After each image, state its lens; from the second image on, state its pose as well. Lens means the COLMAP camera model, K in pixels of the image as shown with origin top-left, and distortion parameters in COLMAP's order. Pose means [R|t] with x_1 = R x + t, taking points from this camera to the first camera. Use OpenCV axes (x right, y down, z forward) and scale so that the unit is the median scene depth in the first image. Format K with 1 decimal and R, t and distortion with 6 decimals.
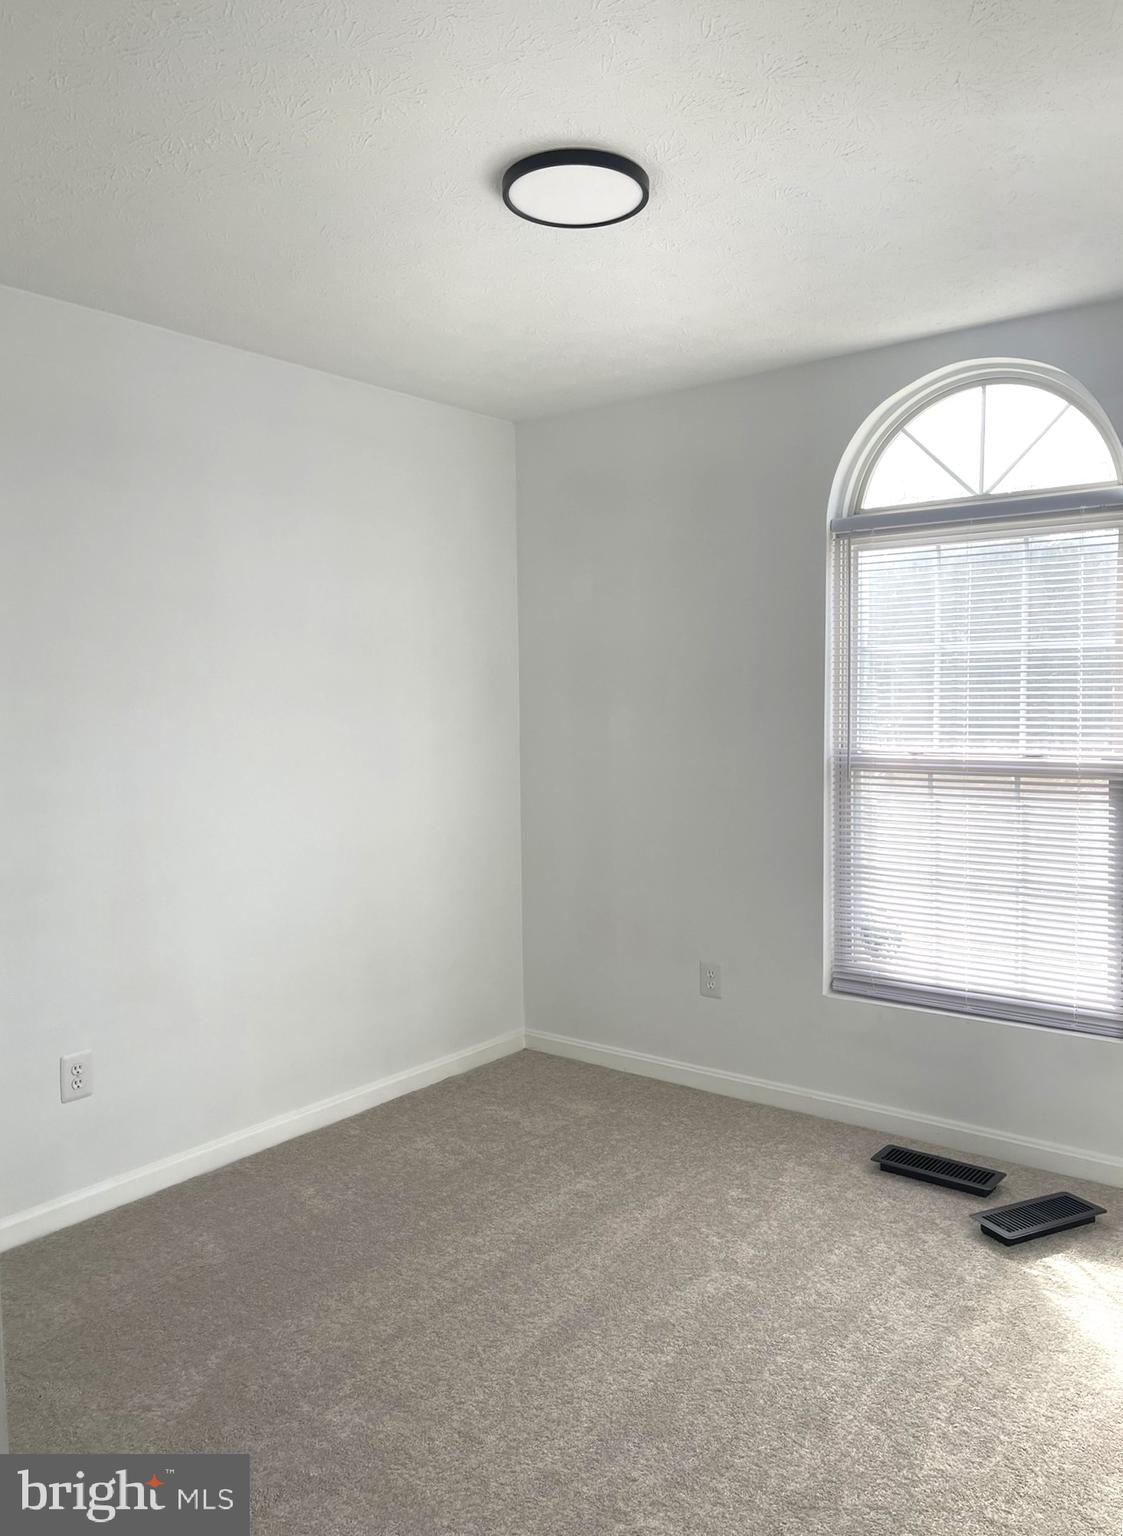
lens RADIAL K [[1127.2, 0, 562.0], [0, 1127.2, 728.5], [0, 0, 1]] dist [0.083068, 0.000641]
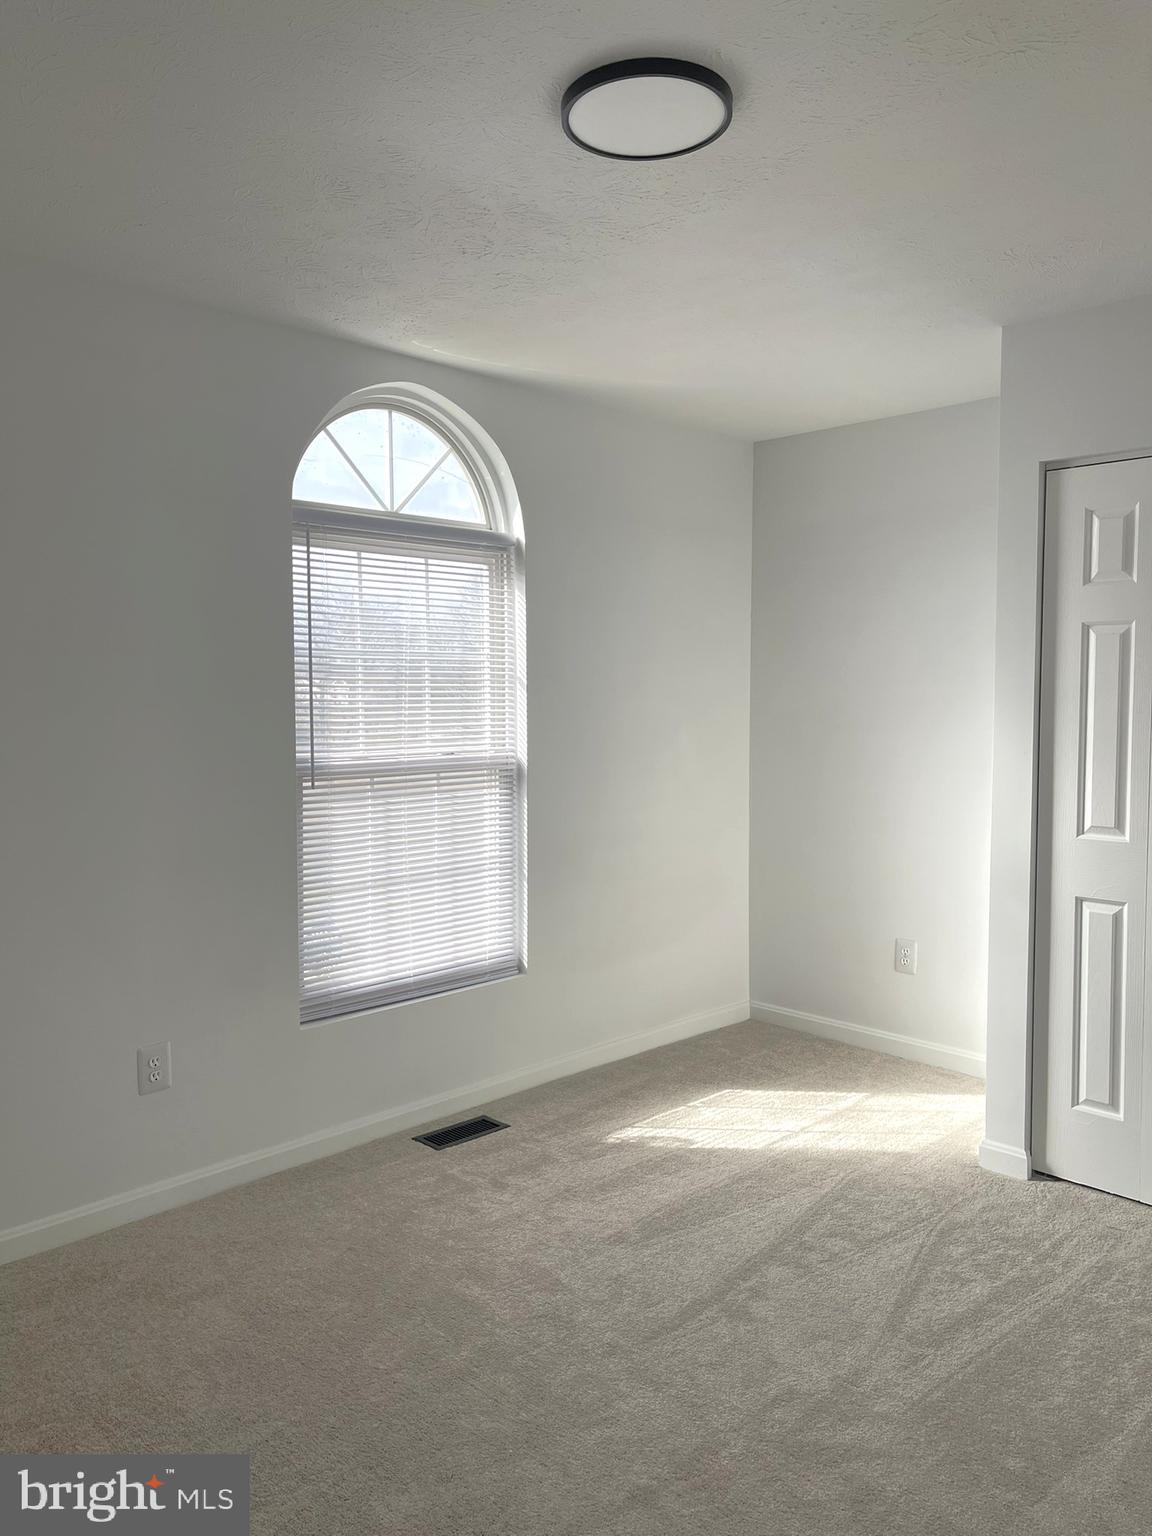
lens RADIAL K [[1146.8, 0, 576.0], [0, 1146.8, 768.0], [0, 0, 1]] dist [0.036240, -0.001361]
pose [[0.159766, -0.047598, 0.986007, -0.673438], [0.044312, 0.998176, 0.041006, -0.002647], [-0.986160, 0.037141, 0.161583, 0.665771]]
